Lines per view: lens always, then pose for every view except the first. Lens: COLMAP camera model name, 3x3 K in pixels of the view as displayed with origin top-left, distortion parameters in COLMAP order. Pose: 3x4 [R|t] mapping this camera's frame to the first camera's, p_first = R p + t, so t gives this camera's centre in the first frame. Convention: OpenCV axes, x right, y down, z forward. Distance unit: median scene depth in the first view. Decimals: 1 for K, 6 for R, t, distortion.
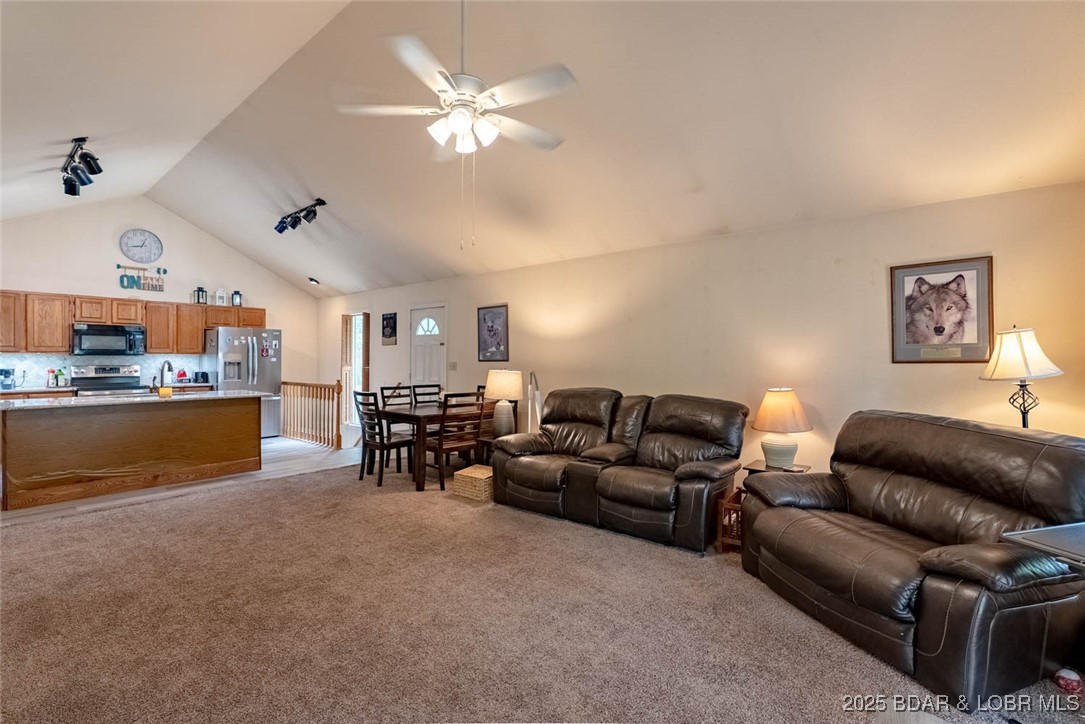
lens RADIAL K [[490.9, 0, 539.2], [0, 490.9, 360.5], [0, 0, 1]] dist [-0.010825, 0.003268]
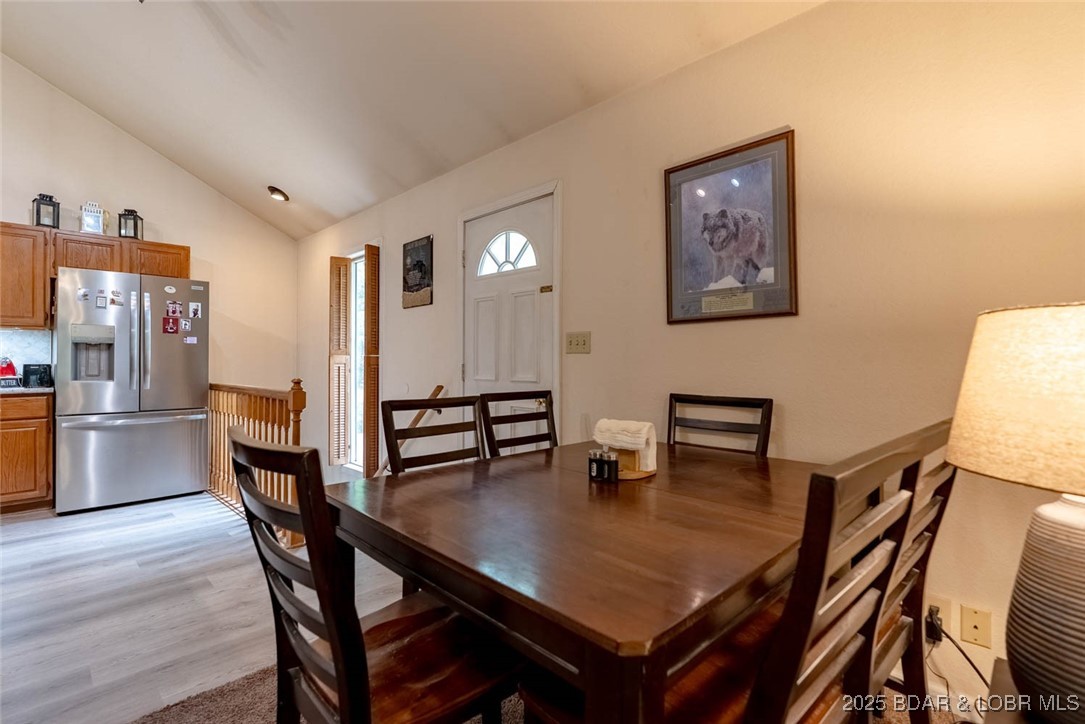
lens RADIAL K [[492.7, 0, 539.1], [0, 492.7, 360.1], [0, 0, 1]] dist [-0.008668, 0.001861]
pose [[0.997854, -0.004197, -0.065341, -0.183292], [0.003751, 0.999969, -0.006948, 0.027860], [0.065368, 0.006688, 0.997839, 0.619929]]
